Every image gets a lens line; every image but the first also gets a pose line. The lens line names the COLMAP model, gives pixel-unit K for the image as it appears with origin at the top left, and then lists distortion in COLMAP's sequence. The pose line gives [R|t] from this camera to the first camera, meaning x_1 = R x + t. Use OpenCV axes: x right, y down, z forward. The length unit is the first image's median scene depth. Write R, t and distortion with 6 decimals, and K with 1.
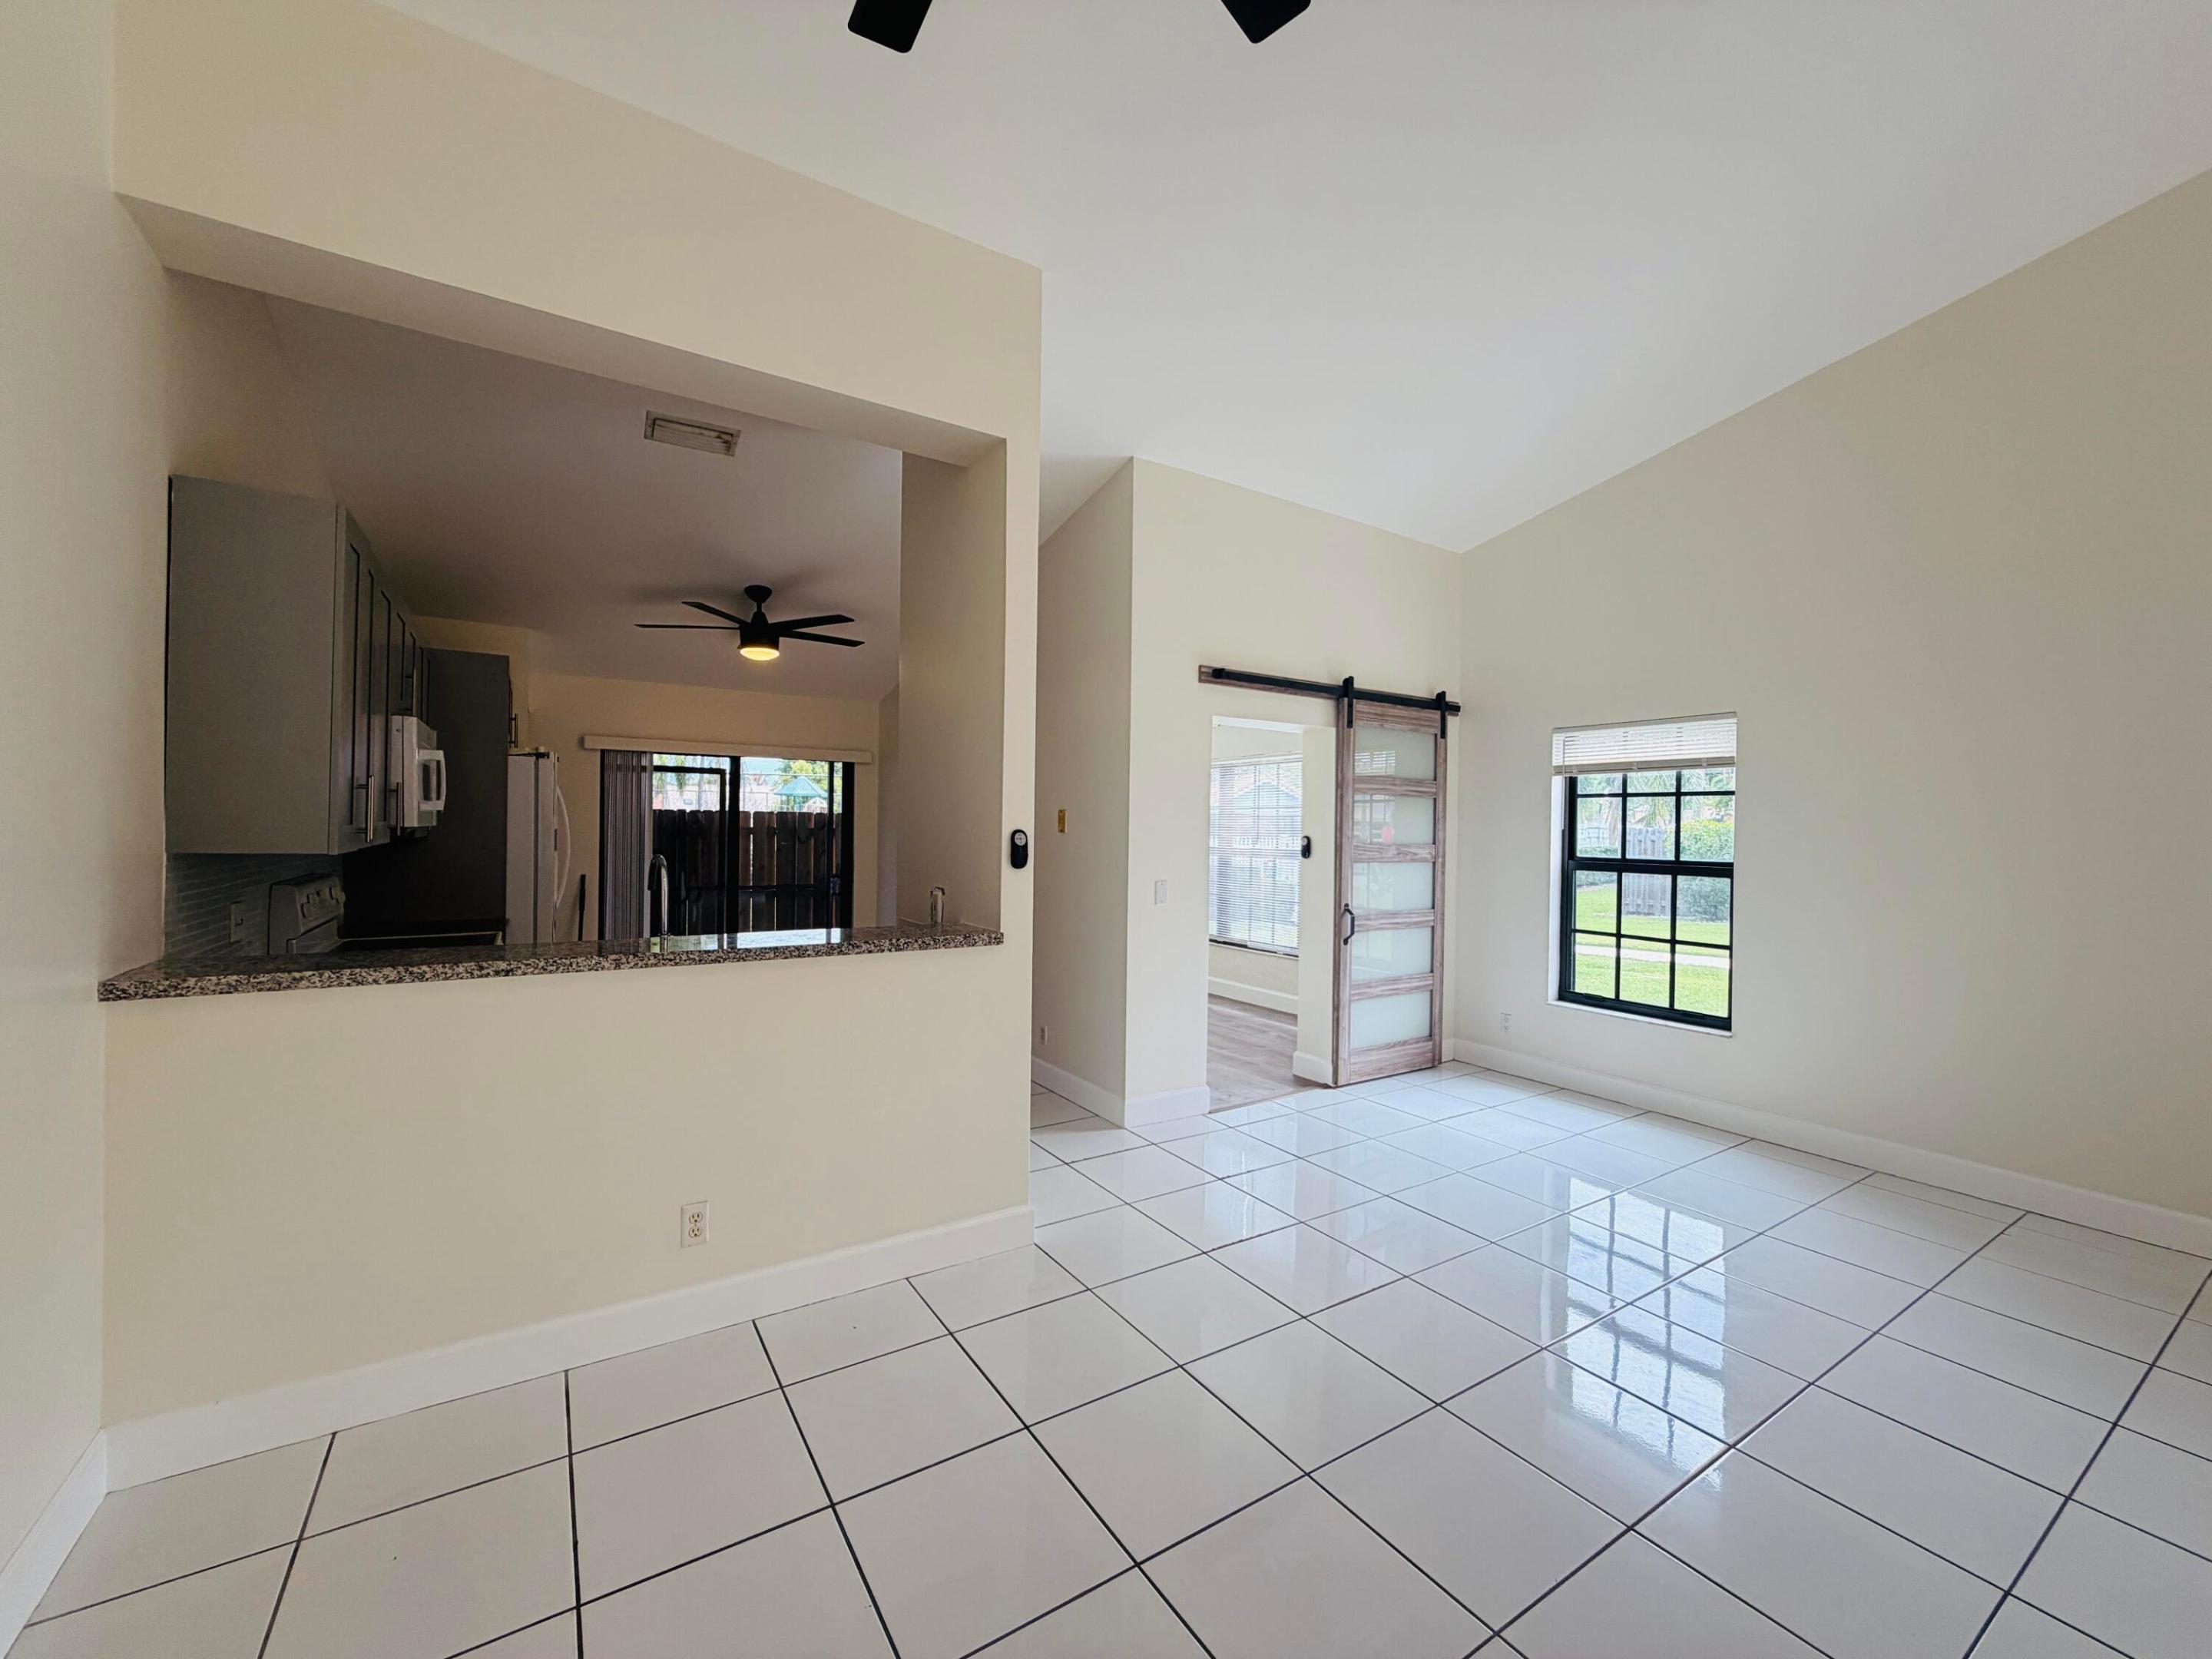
lens RADIAL K [[882.5, 0, 1102.4], [0, 882.5, 831.4], [0, 0, 1]] dist [0.000415, 0.000403]
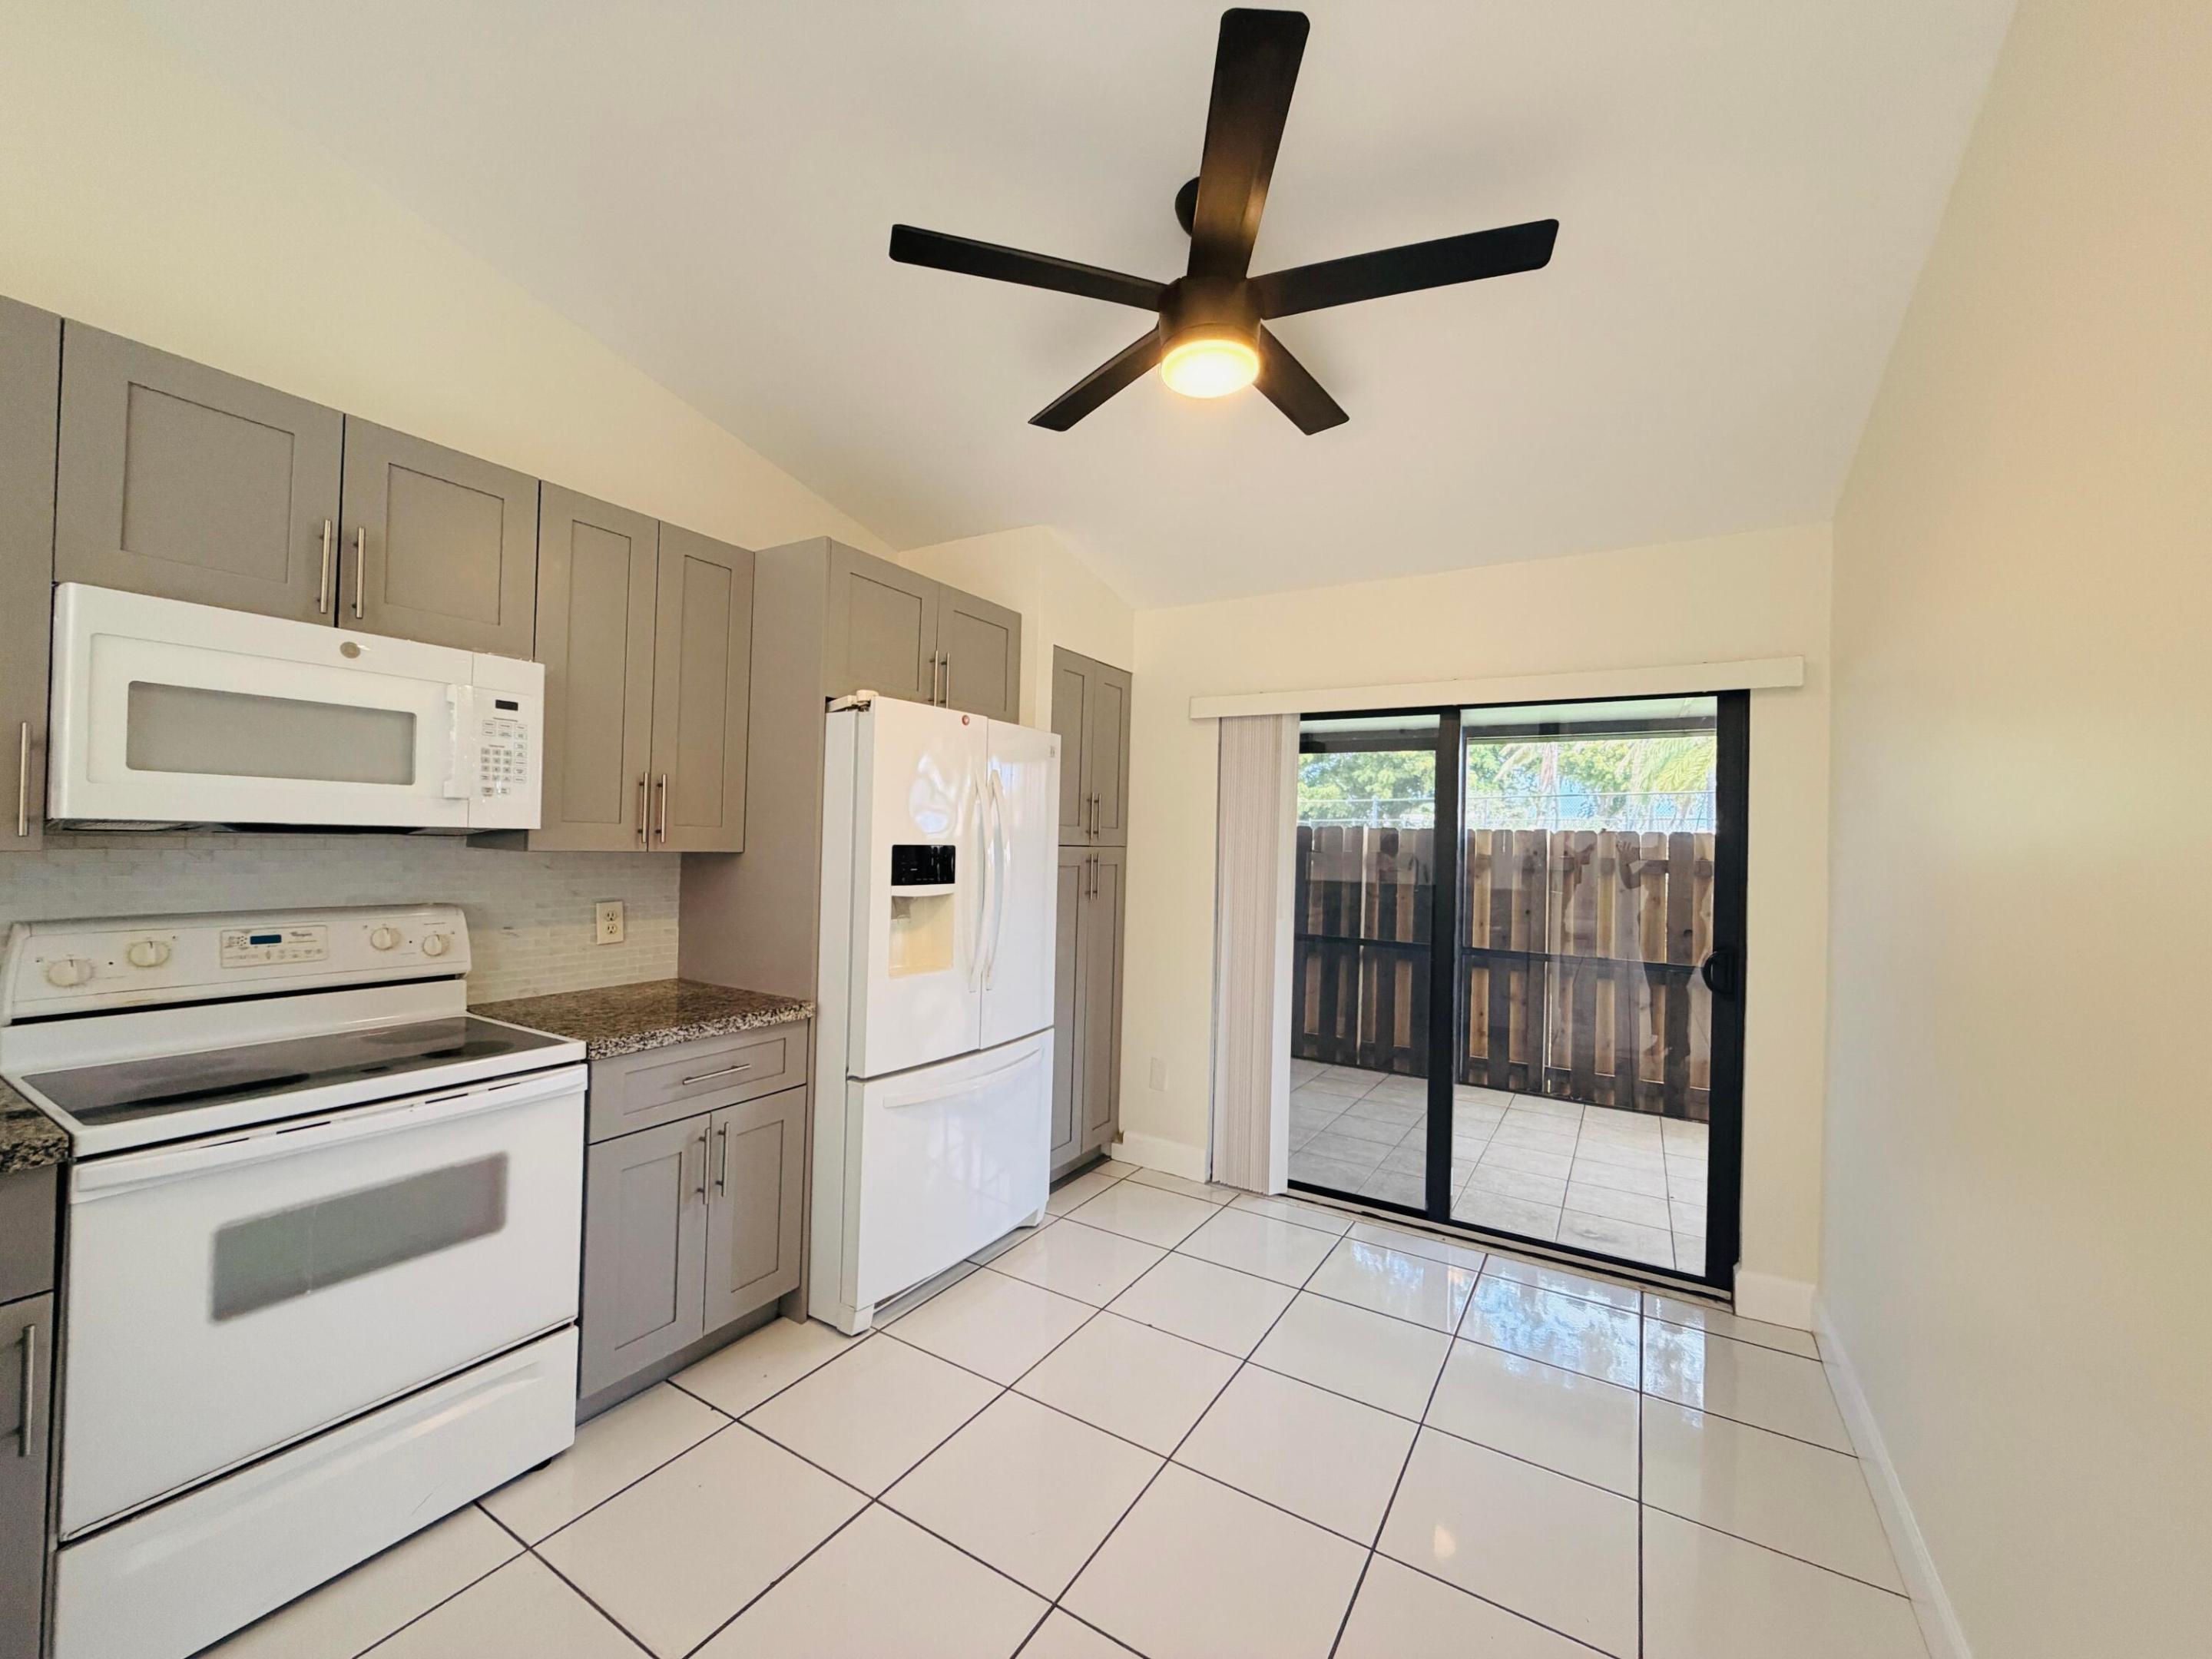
lens RADIAL K [[882.5, 0, 1102.4], [0, 882.5, 831.4], [0, 0, 1]] dist [0.000415, 0.000403]
pose [[0.437609, -0.009078, -0.899120, -0.061764], [-0.025913, 0.999406, -0.022703, -0.000715], [0.898792, 0.033234, 0.437114, 0.584321]]
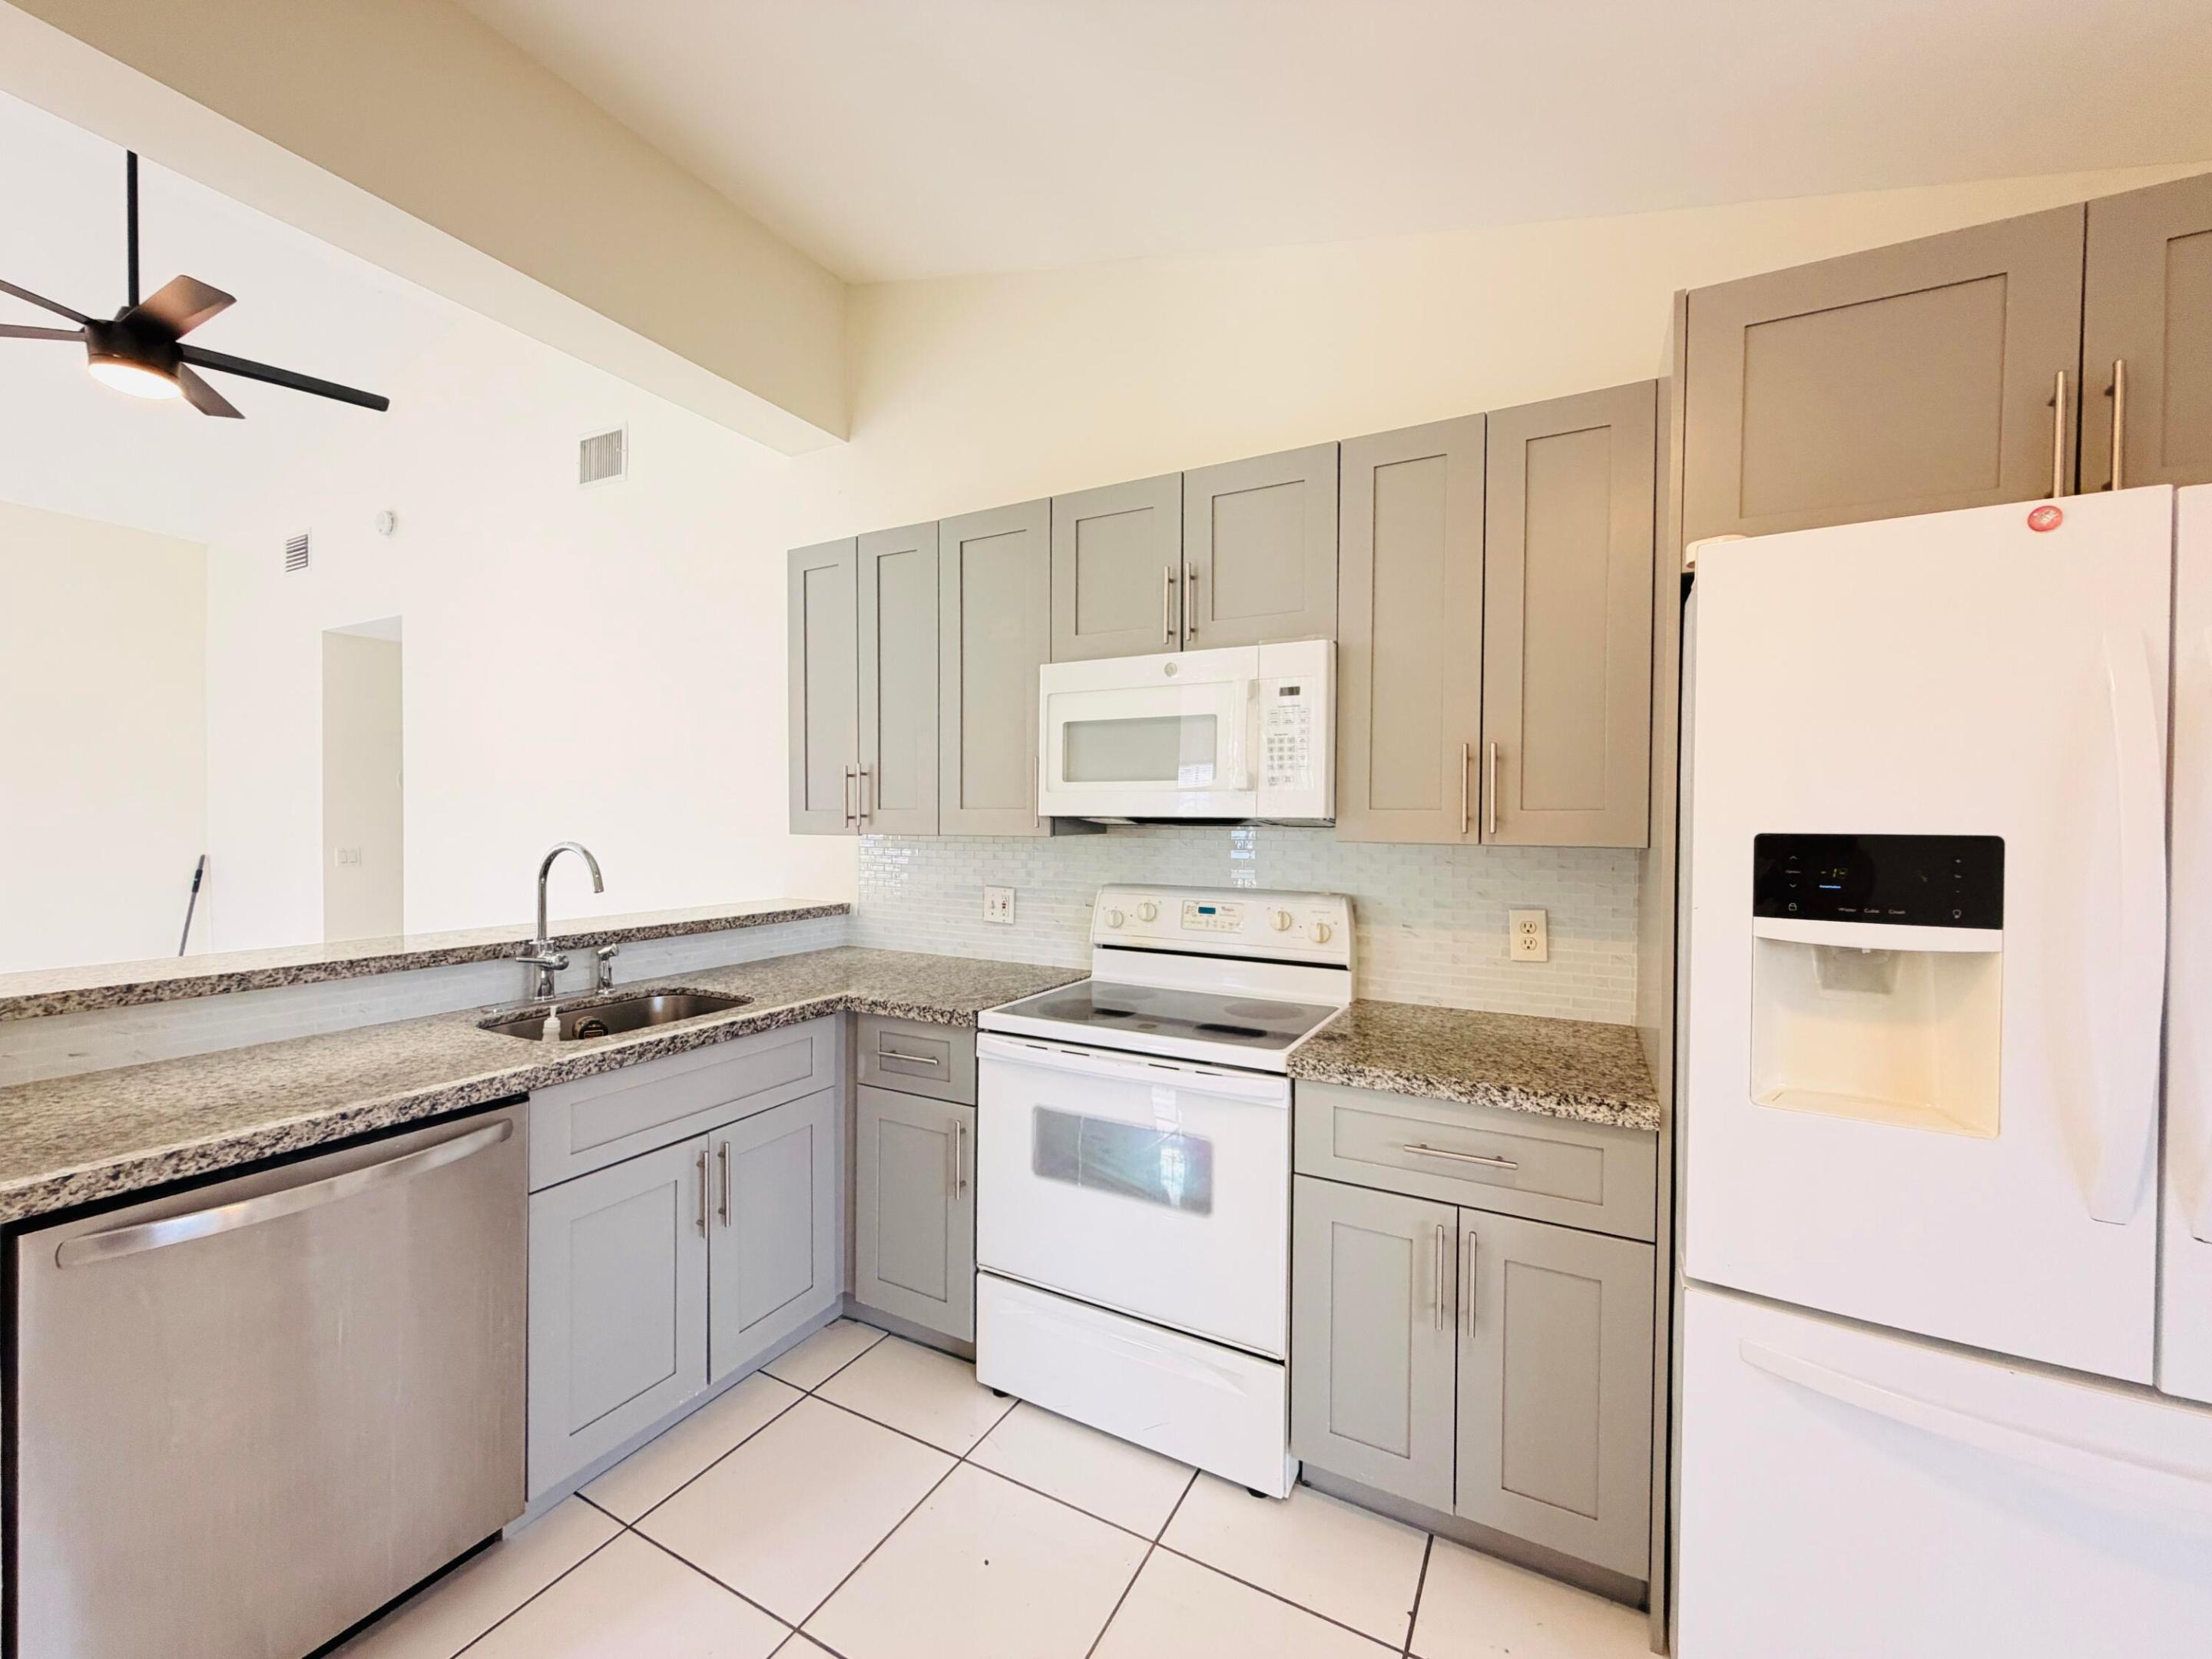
lens RADIAL K [[882.5, 0, 1102.4], [0, 882.5, 831.4], [0, 0, 1]] dist [0.000415, 0.000403]
pose [[-0.874650, -0.012920, -0.484583, -0.221255], [-0.021774, 0.999683, 0.012646, -0.001027], [0.484266, 0.021612, -0.874654, 0.755742]]
